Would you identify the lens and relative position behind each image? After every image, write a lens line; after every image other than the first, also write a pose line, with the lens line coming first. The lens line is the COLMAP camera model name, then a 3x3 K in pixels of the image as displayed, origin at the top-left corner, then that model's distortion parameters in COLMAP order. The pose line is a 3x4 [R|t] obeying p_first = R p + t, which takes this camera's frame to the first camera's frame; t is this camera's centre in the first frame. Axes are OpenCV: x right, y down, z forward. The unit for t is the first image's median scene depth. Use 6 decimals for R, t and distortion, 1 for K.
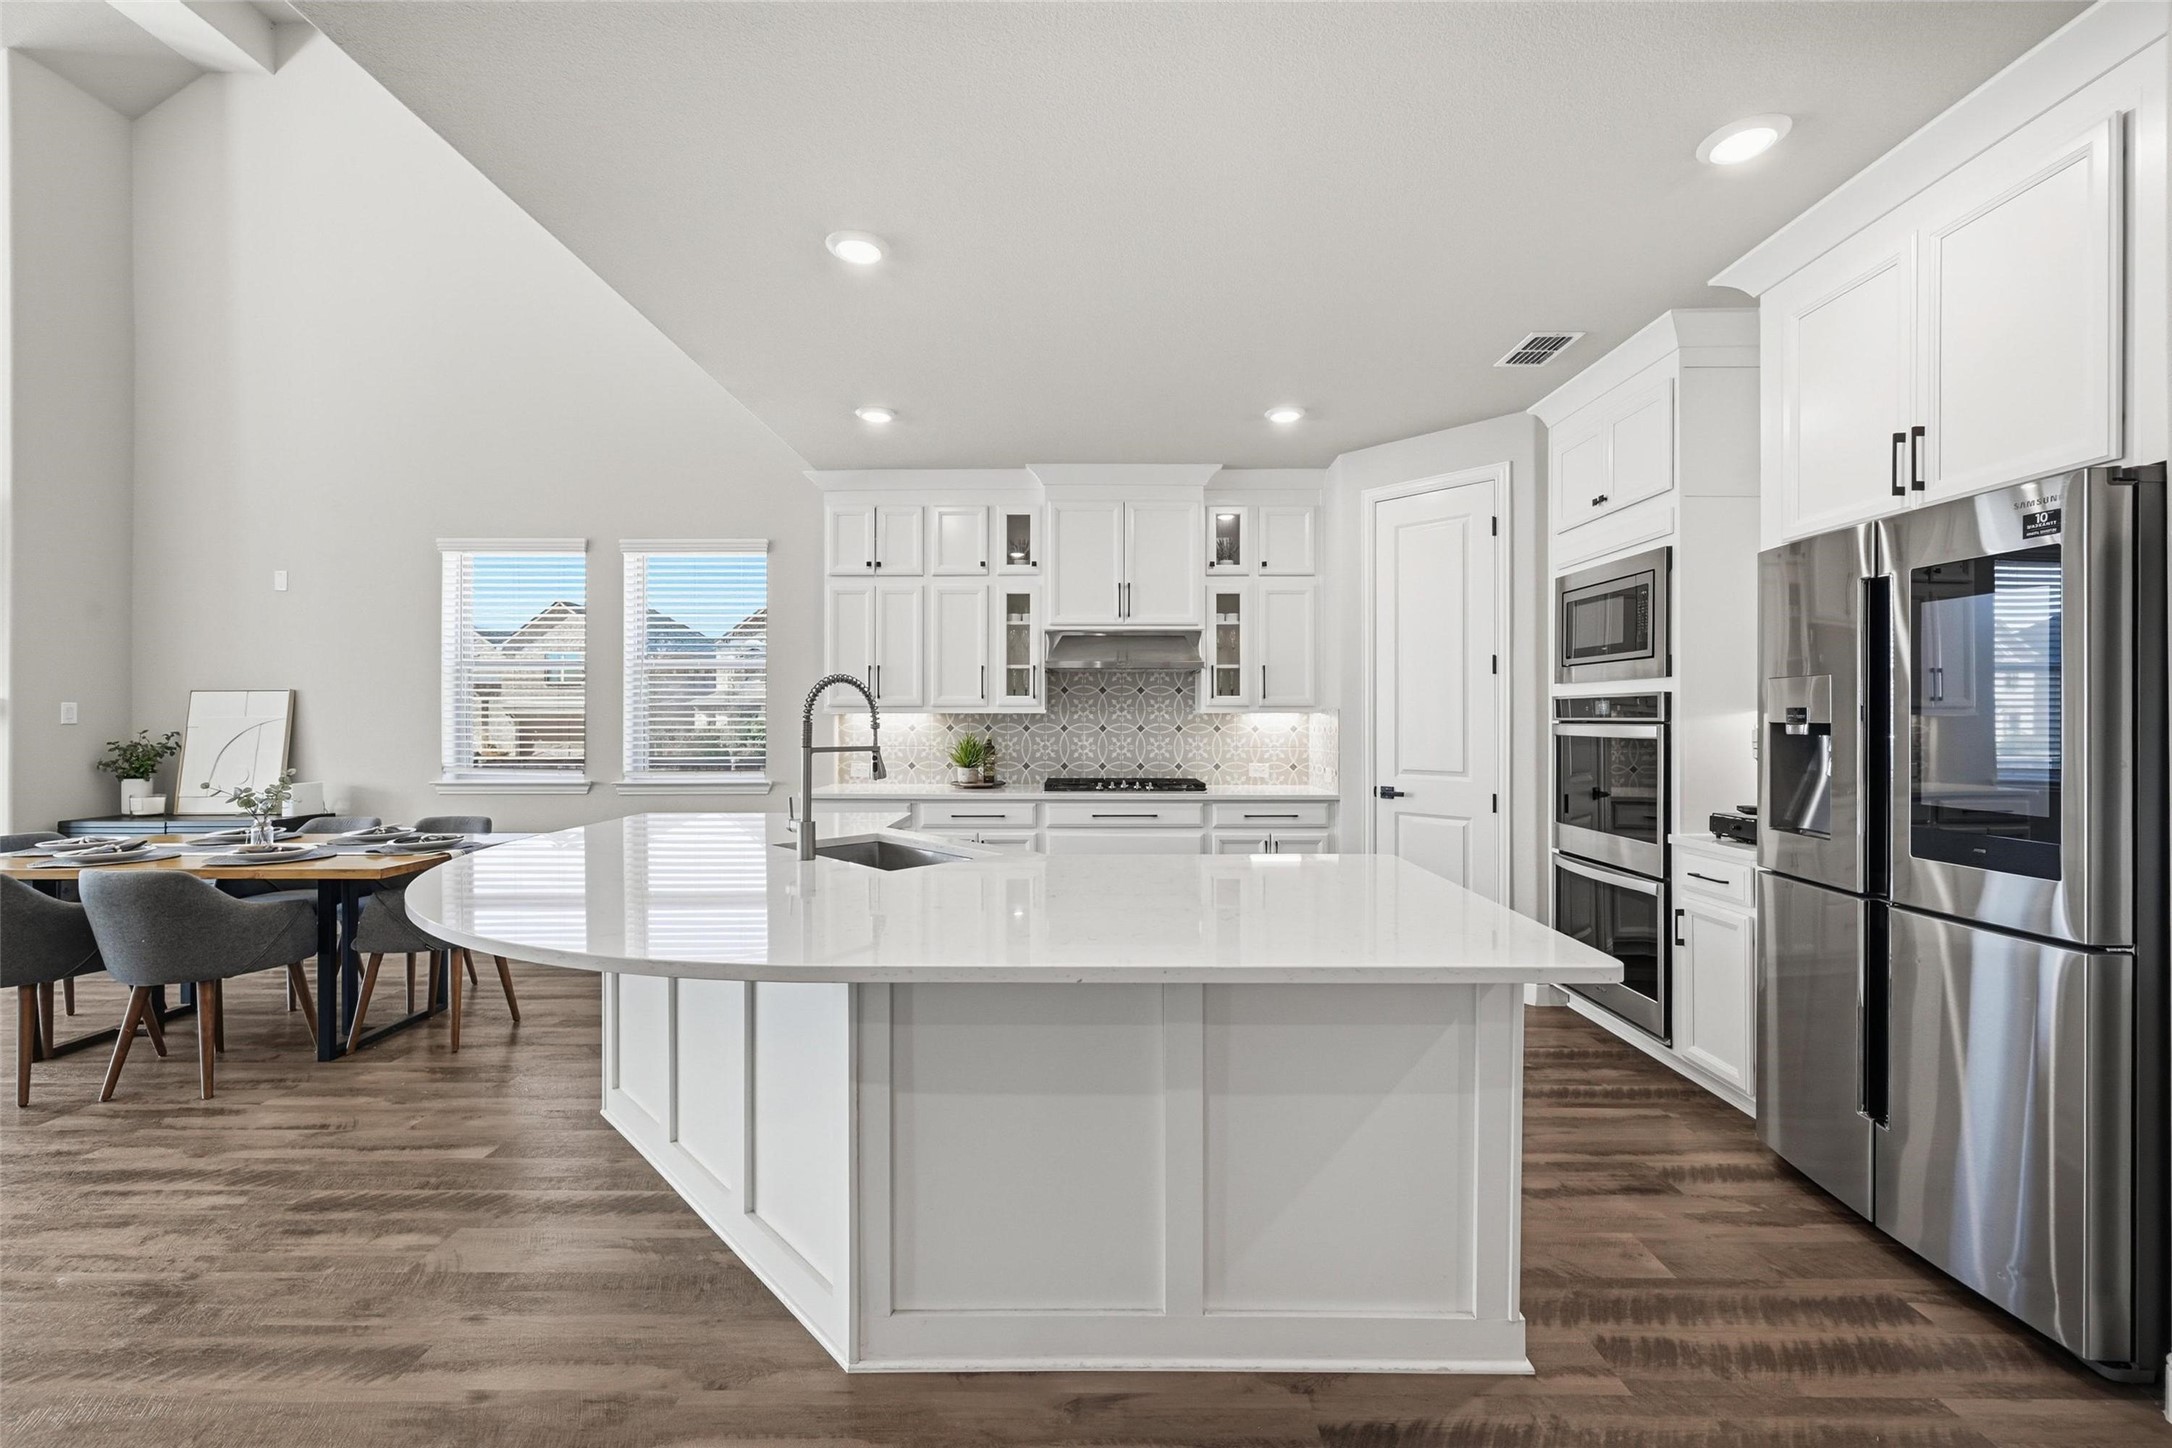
lens RADIAL K [[865.8, 0, 1090.7], [0, 865.8, 715.7], [0, 0, 1]] dist [-0.000013, 0.000196]
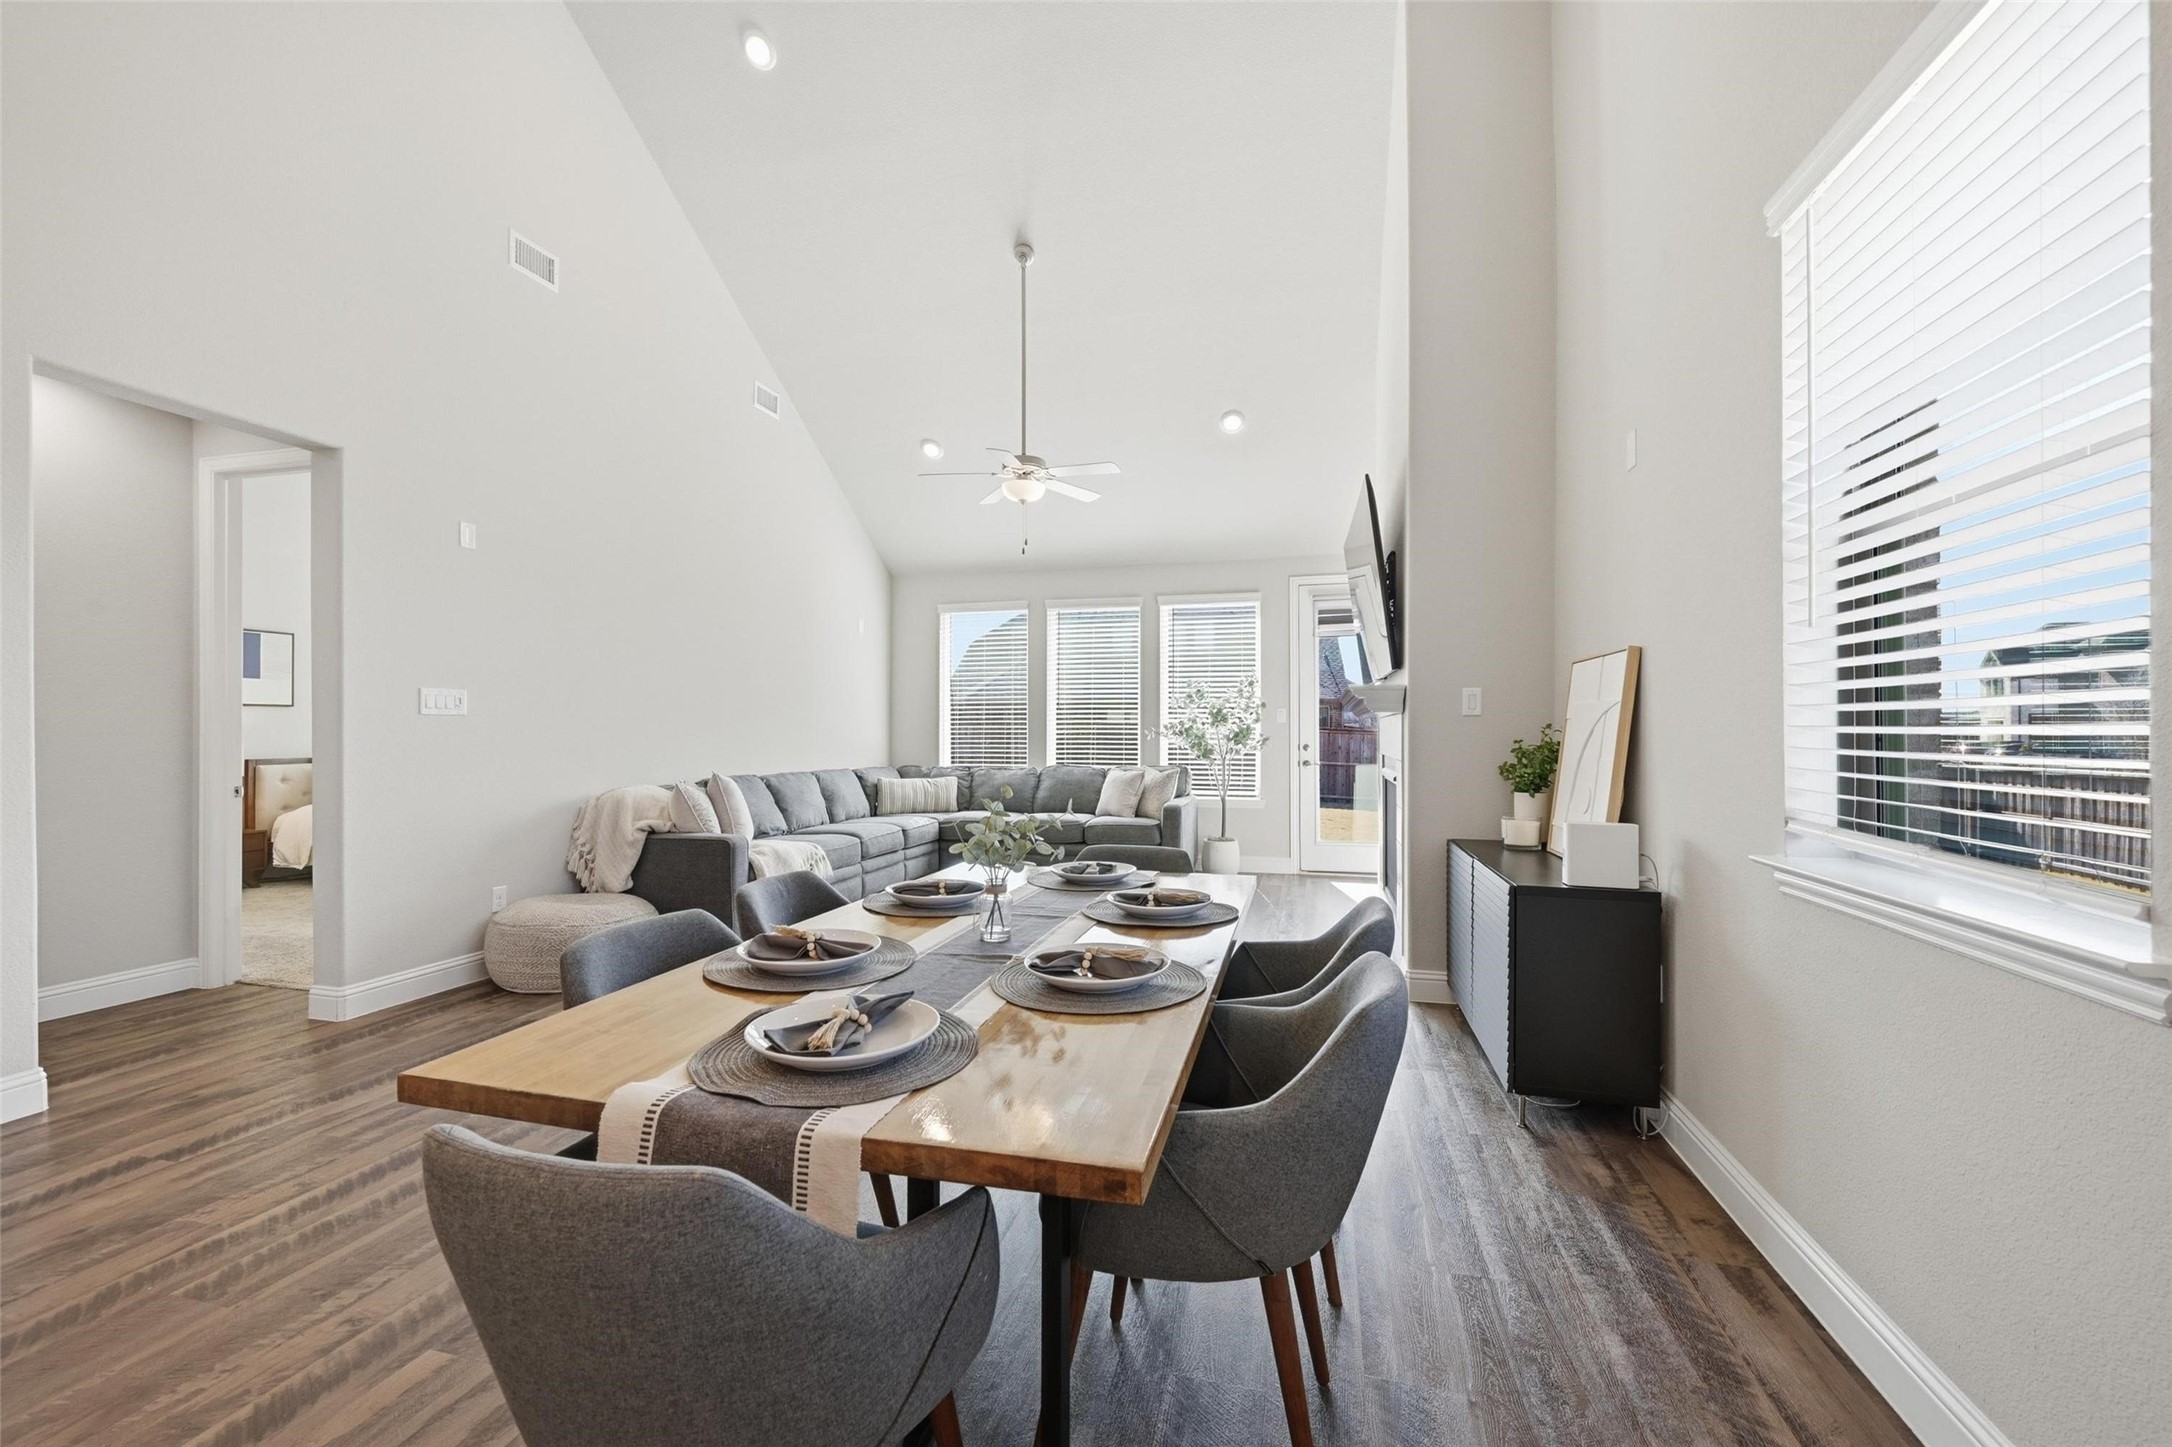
lens RADIAL K [[865.8, 0, 1090.2], [0, 865.8, 717.4], [0, 0, 1]] dist [-0.000013, 0.000196]
pose [[-0.250151, -0.015090, -0.968089, -0.335699], [0.001516, 0.999871, -0.015977, 0.022759], [0.968206, -0.005464, -0.250096, 0.851900]]
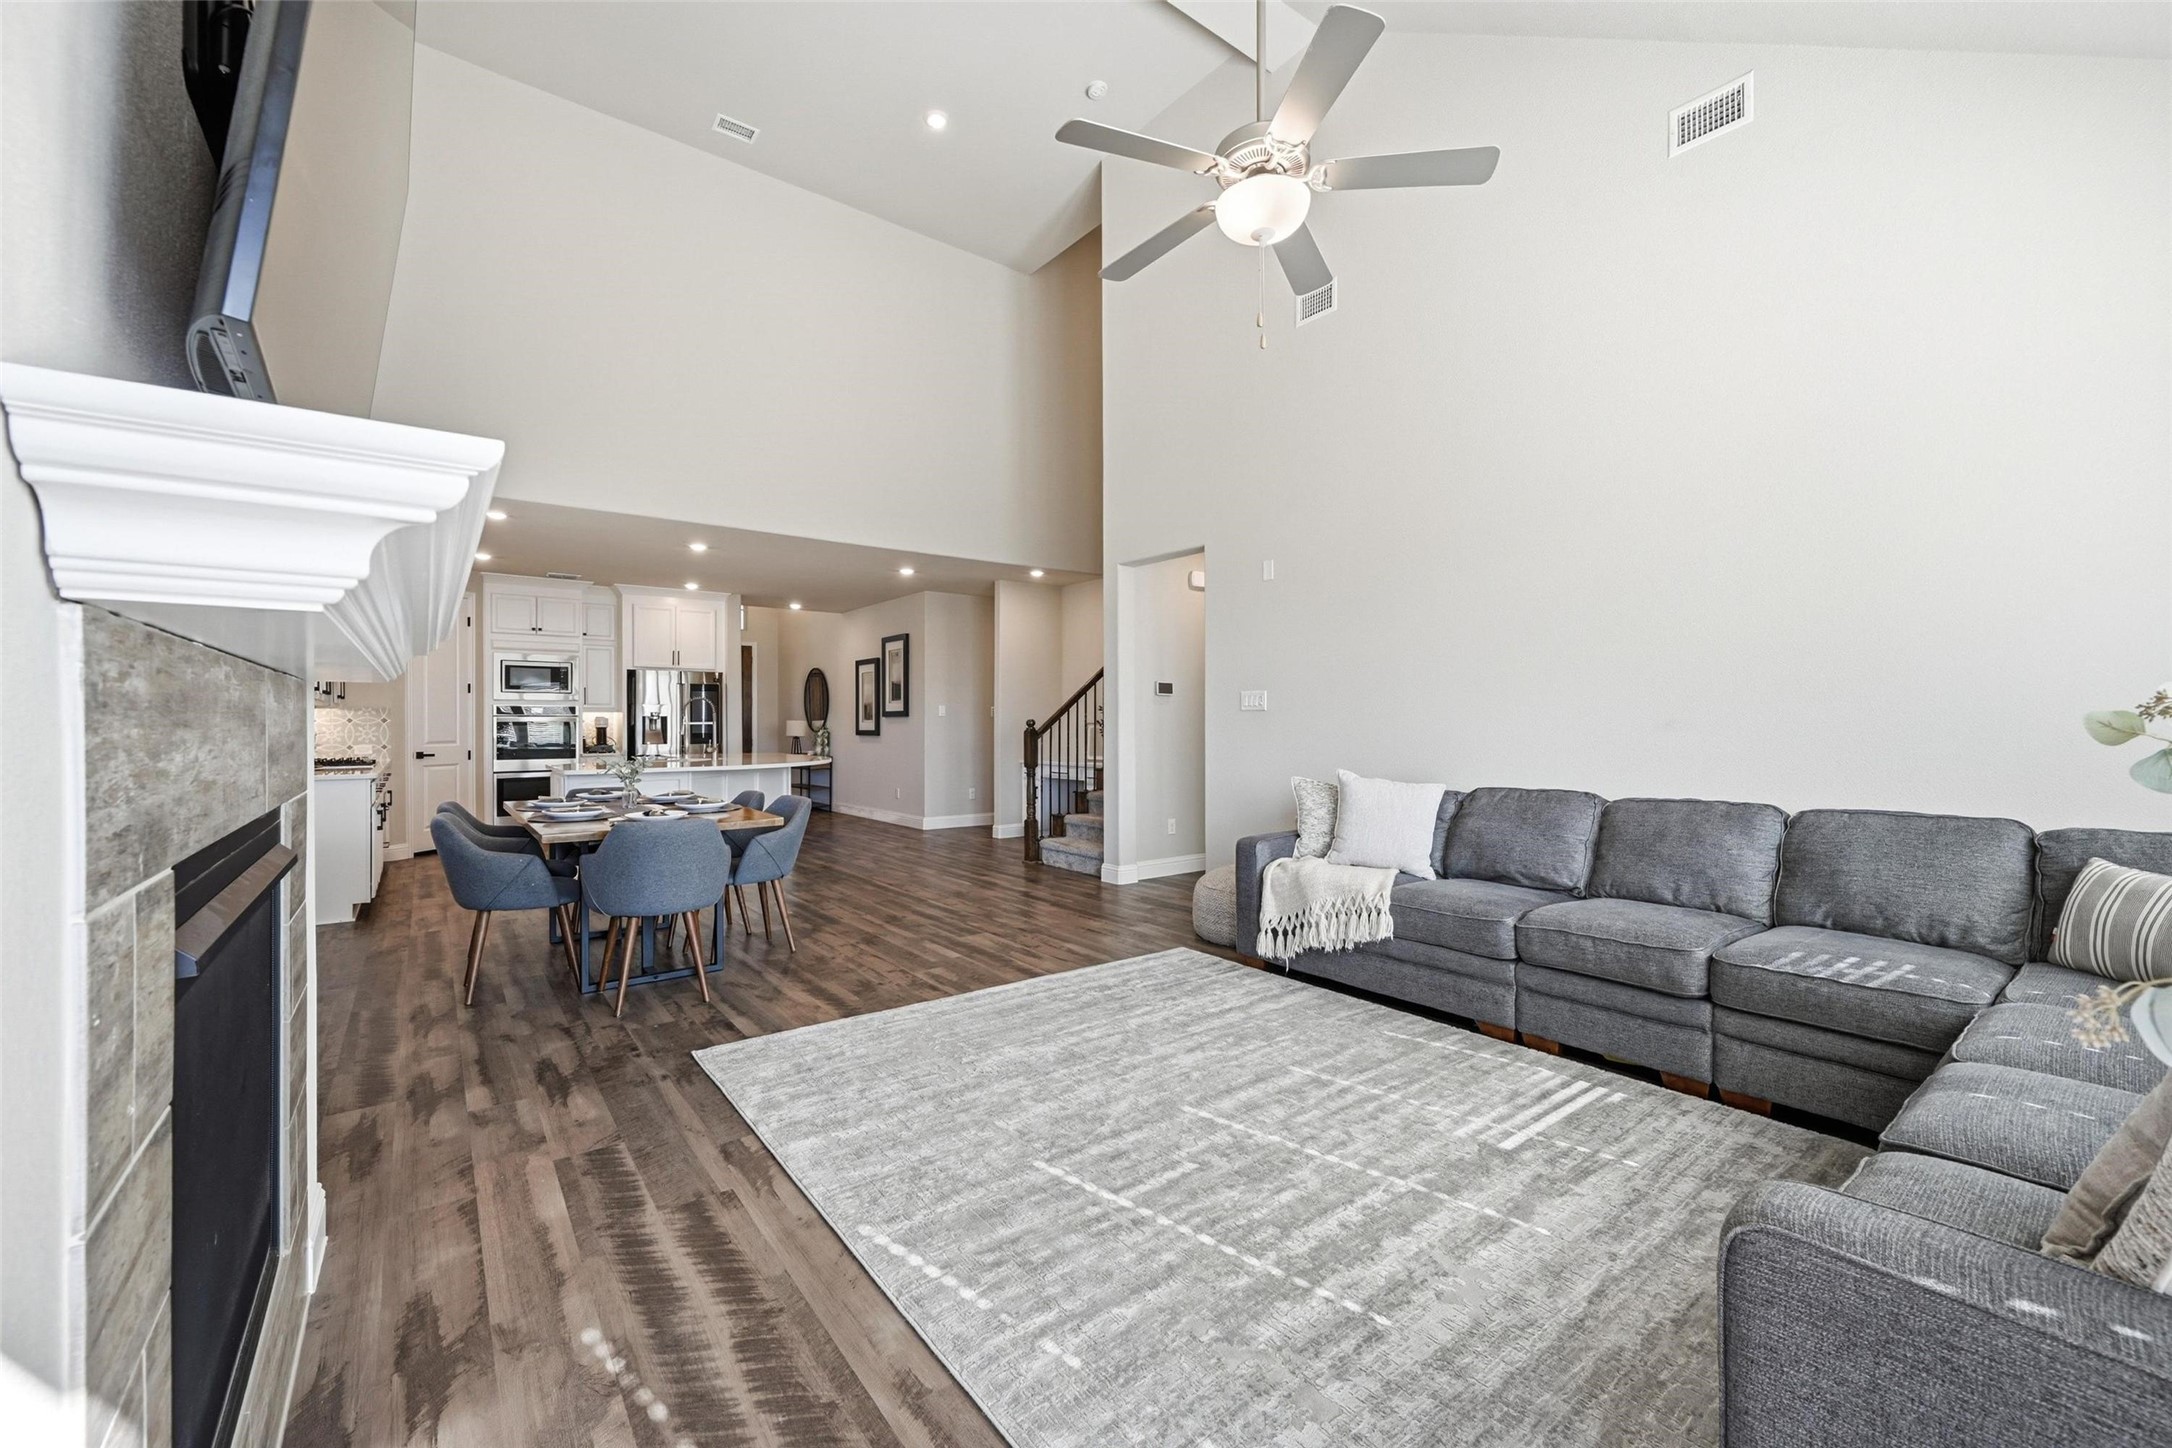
lens RADIAL K [[865.8, 0, 1088.8], [0, 865.8, 724.2], [0, 0, 1]] dist [-0.000013, 0.000196]
pose [[-0.612086, 0.000860, 0.790791, -1.706227], [0.000486, 1.000000, -0.000711, 0.023895], [-0.790791, -0.000051, -0.612086, 0.895356]]
